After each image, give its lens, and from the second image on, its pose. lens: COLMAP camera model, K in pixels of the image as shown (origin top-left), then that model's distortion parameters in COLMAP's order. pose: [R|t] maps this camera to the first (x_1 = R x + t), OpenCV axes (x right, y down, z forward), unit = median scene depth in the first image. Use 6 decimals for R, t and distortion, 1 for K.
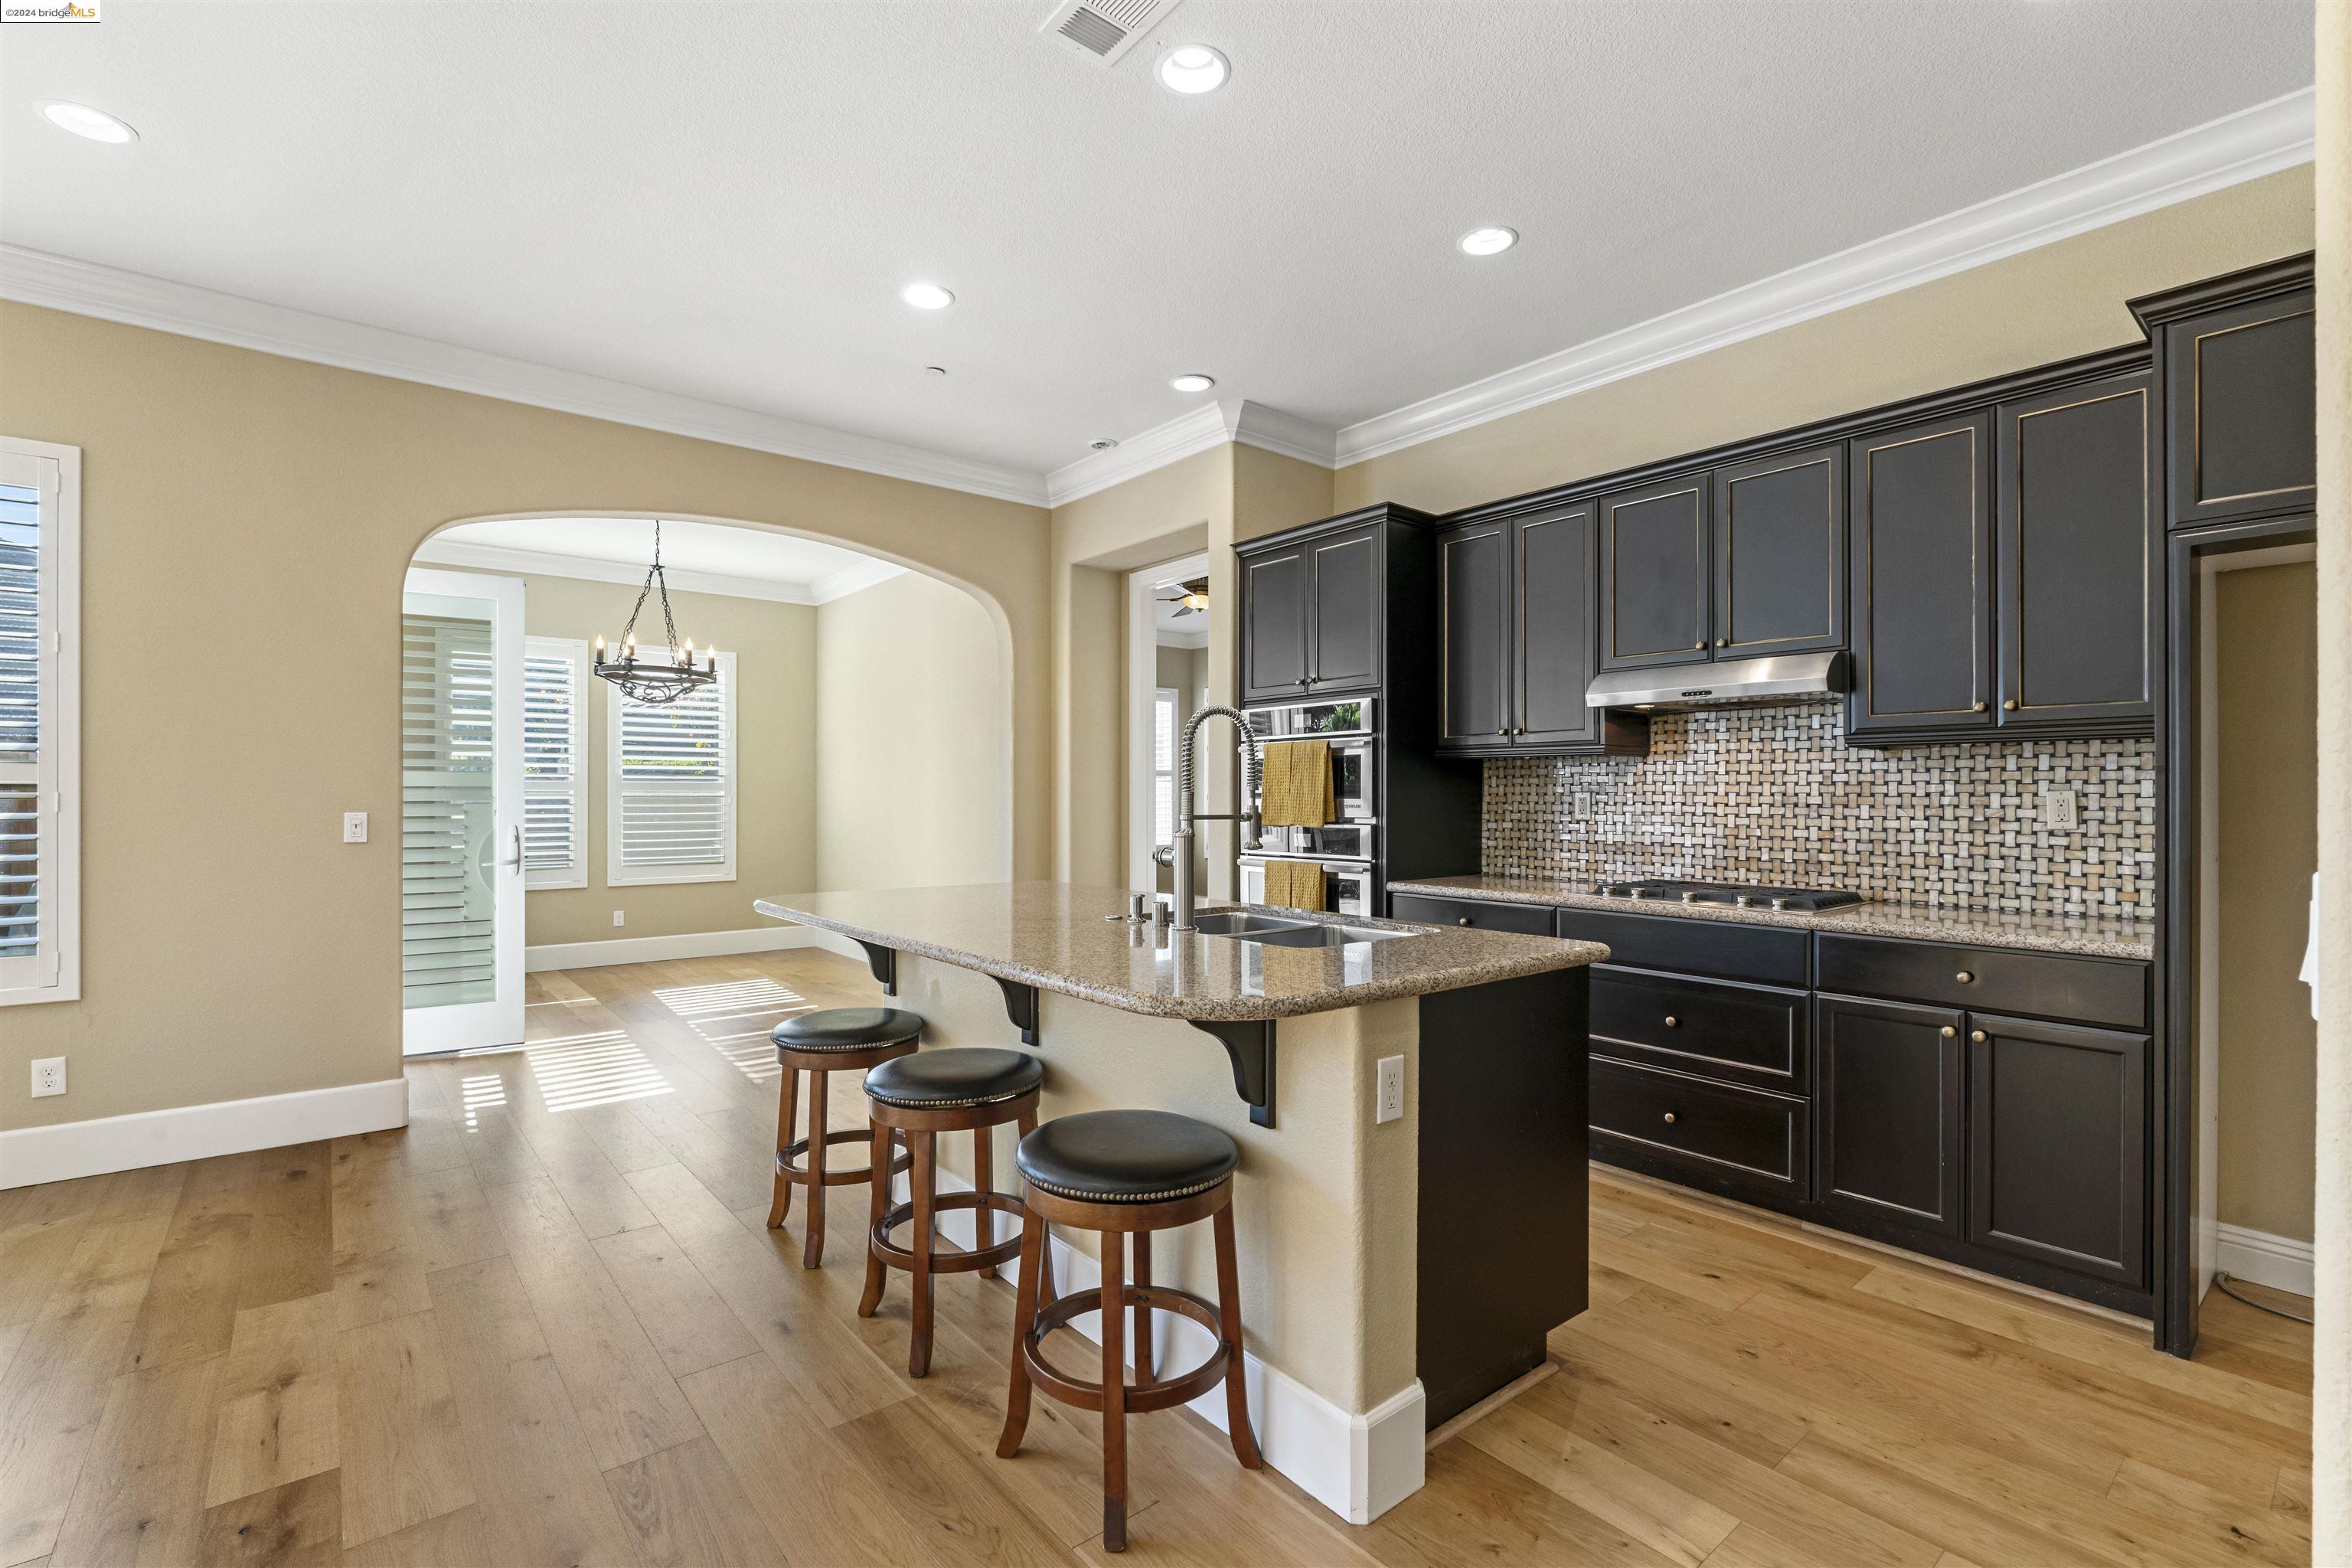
lens RADIAL K [[1032.9, 0, 1169.5], [0, 1032.9, 800.6], [0, 0, 1]] dist [-0.013492, 0.003258]
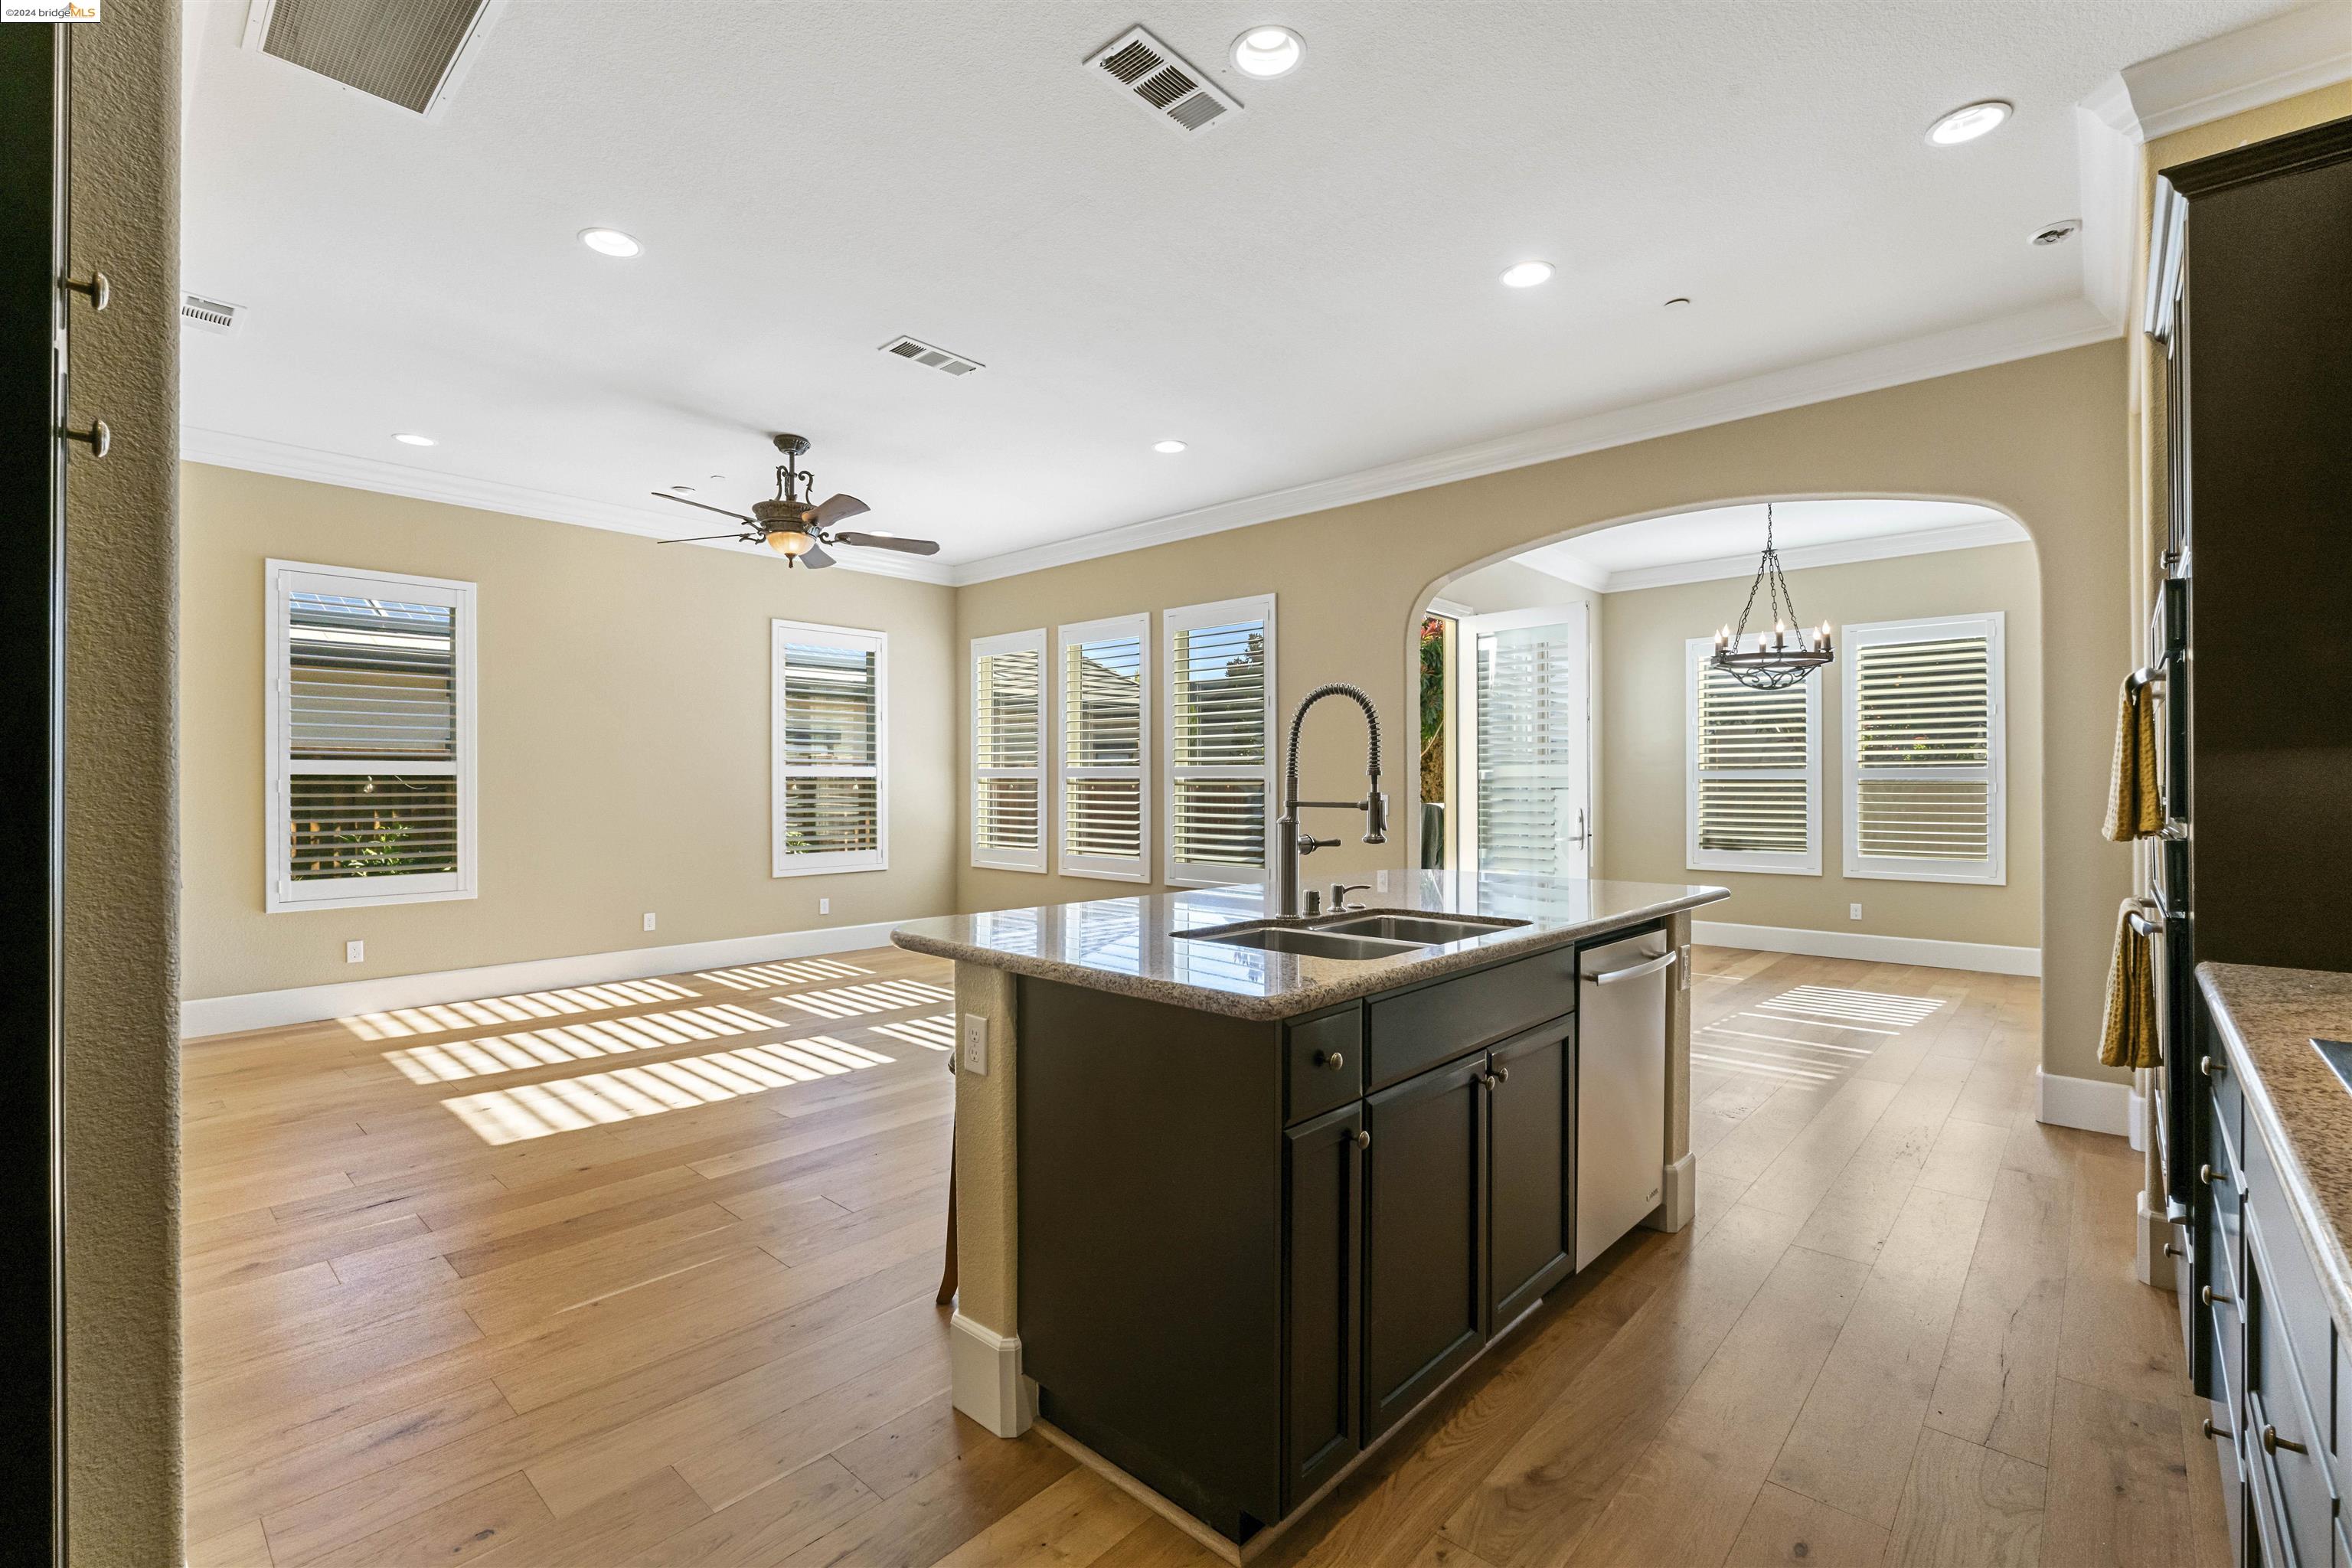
lens RADIAL K [[1032.9, 0, 1195.4], [0, 1032.9, 779.9], [0, 0, 1]] dist [-0.013492, 0.003258]
pose [[0.160820, -0.002805, -0.986980, 0.390323], [-0.006118, 0.999974, -0.003839, -0.000968], [0.986965, 0.006655, 0.160799, 0.303219]]
